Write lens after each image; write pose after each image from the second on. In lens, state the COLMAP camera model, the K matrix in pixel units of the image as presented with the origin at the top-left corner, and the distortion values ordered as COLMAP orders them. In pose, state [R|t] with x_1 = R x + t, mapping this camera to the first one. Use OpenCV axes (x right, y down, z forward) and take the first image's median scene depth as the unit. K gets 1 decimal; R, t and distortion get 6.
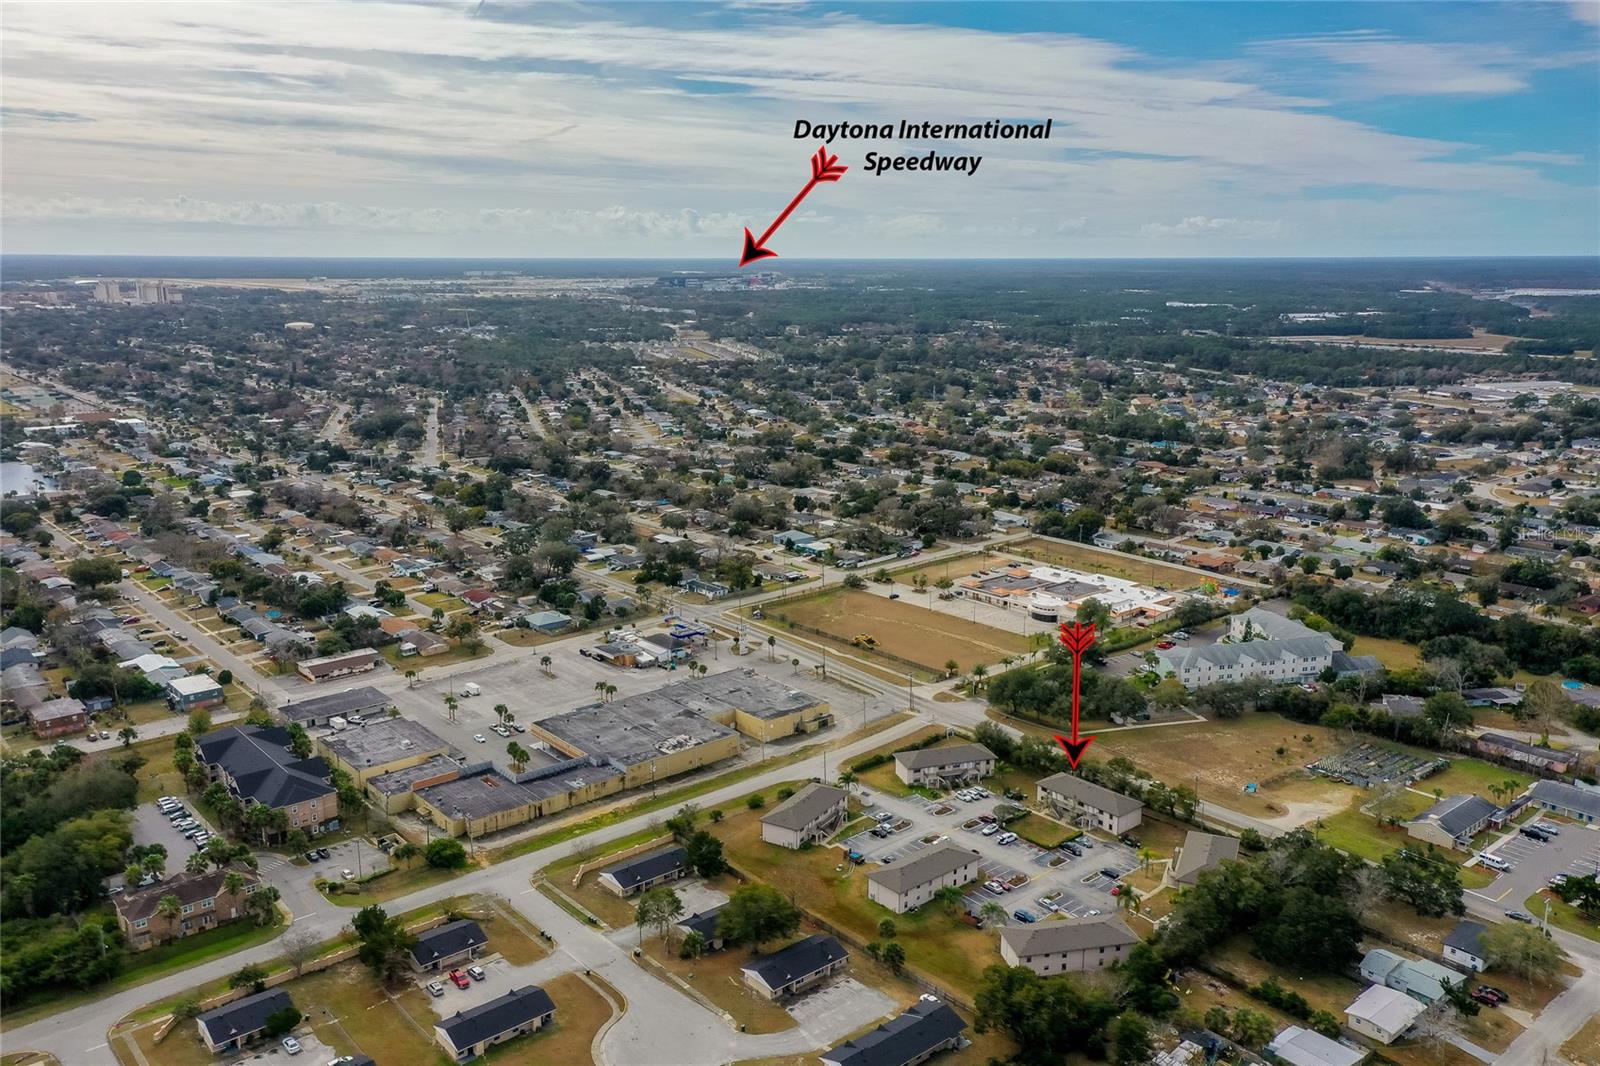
lens RADIAL K [[1289.0, 0, 800.0], [0, 1289.0, 533.0], [0, 0, 1]] dist [0.005917, 0.067082]
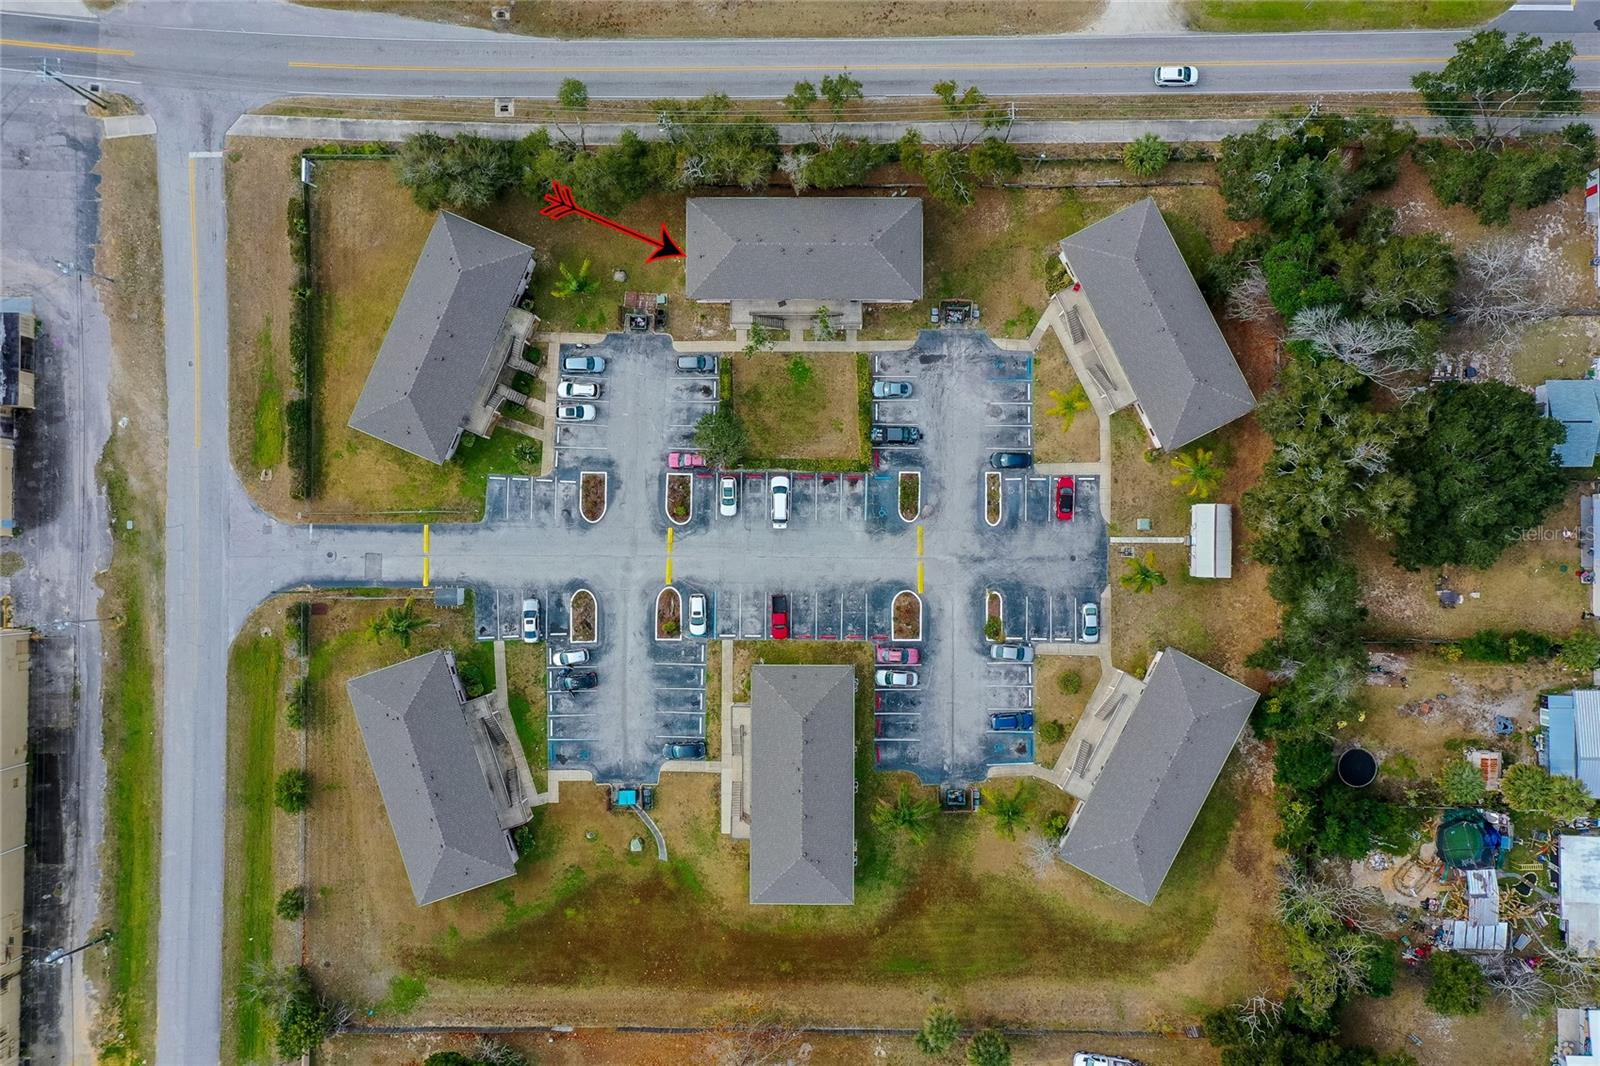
lens RADIAL K [[1289.0, 0, 800.0], [0, 1289.0, 533.0], [0, 0, 1]] dist [0.005917, 0.067082]
pose [[0.645136, -0.764040, 0.006578, 0.131078], [0.181042, 0.161220, 0.970171, -0.187558], [-0.742310, -0.624701, 0.242332, 0.764726]]
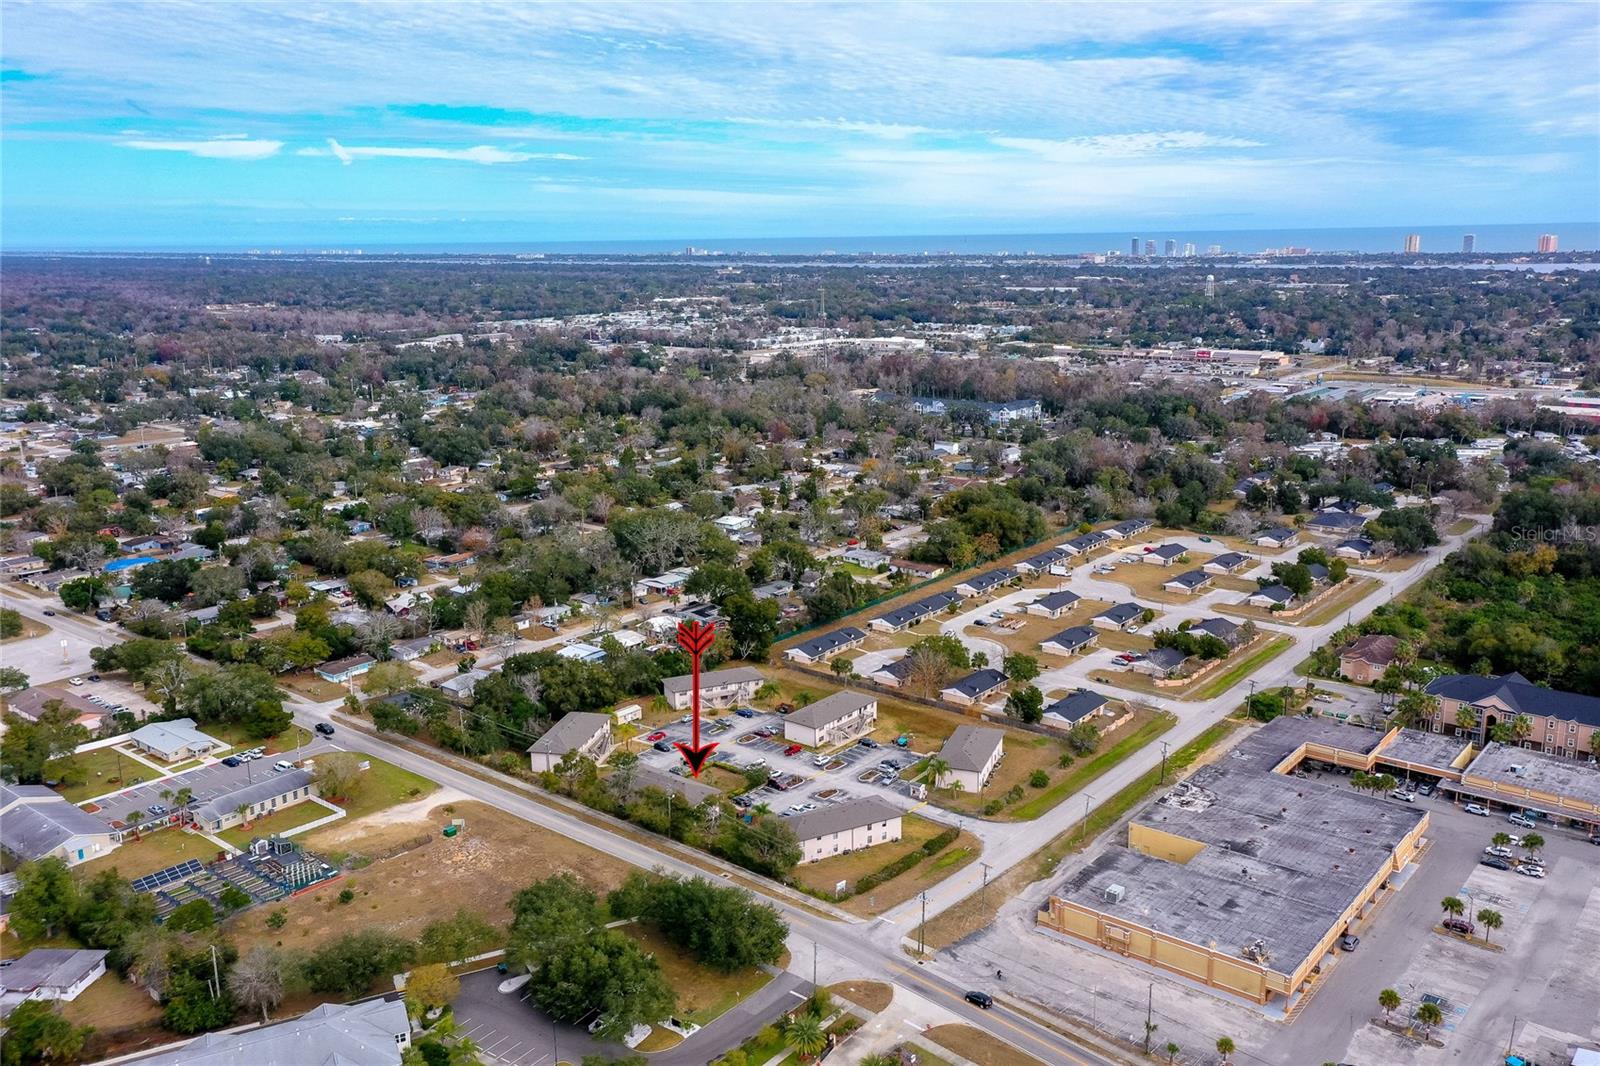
lens RADIAL K [[1289.0, 0, 800.0], [0, 1289.0, 533.0], [0, 0, 1]] dist [0.005917, 0.067082]
pose [[-0.983107, 0.054427, -0.174753, 0.250791], [-0.025952, 0.903667, 0.427448, -0.293387], [0.181183, 0.424763, -0.886989, 1.564536]]
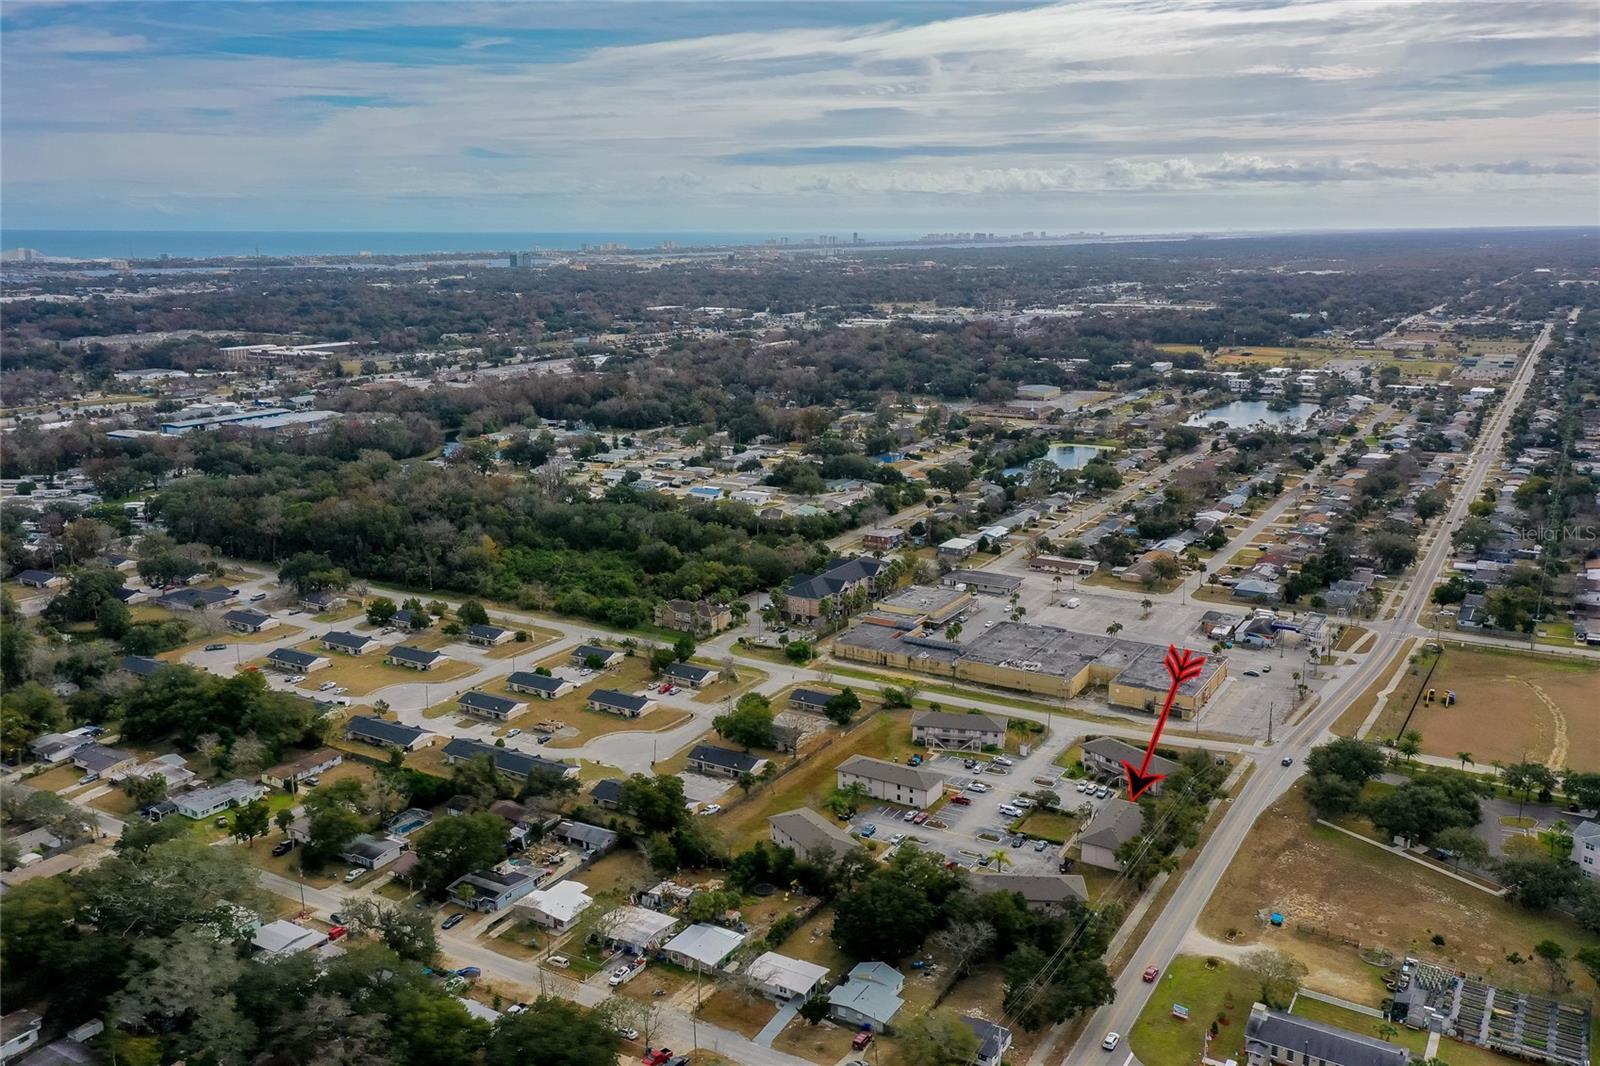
lens RADIAL K [[1289.0, 0, 800.0], [0, 1289.0, 533.0], [0, 0, 1]] dist [0.005917, 0.067082]
pose [[0.328580, 0.215638, -0.919530, 0.873086], [-0.198126, 0.967662, 0.156128, -0.090434], [0.923461, 0.130883, 0.360678, 0.391188]]
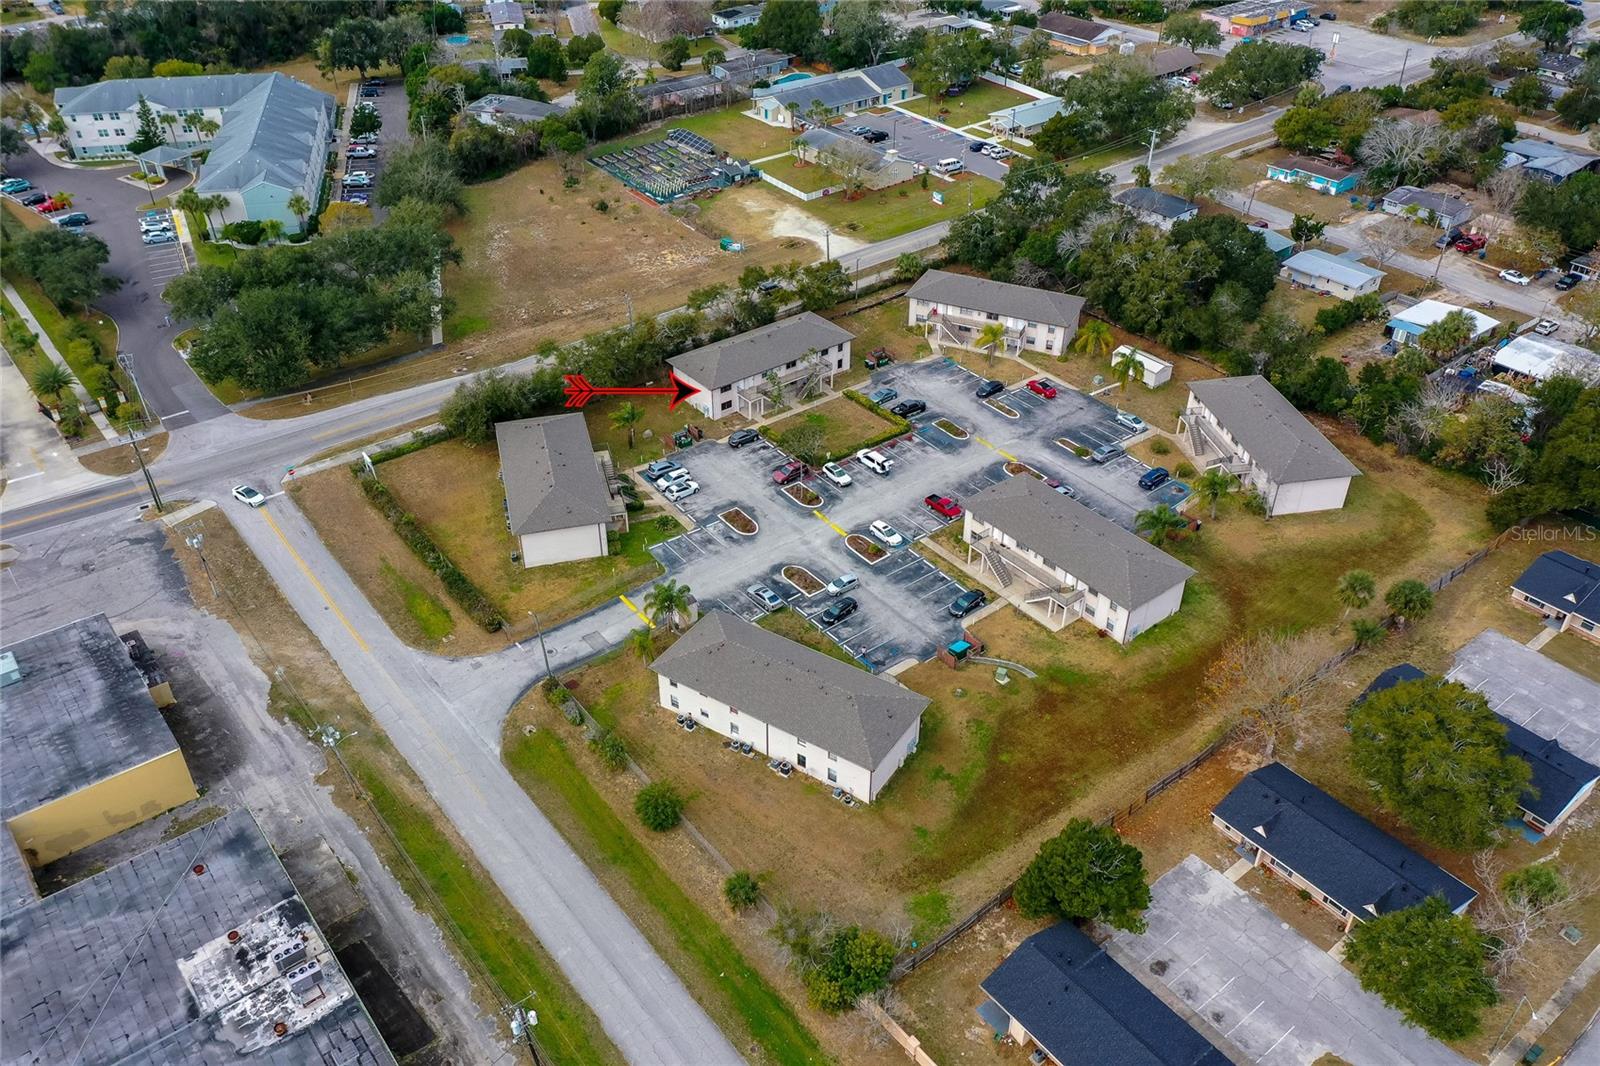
lens RADIAL K [[1289.0, 0, 800.0], [0, 1289.0, 533.0], [0, 0, 1]] dist [0.005917, 0.067082]
pose [[0.027733, -0.569233, 0.821708, -0.265433], [0.216298, 0.805967, 0.551029, -0.038450], [-0.975933, 0.162452, 0.145476, 0.836887]]
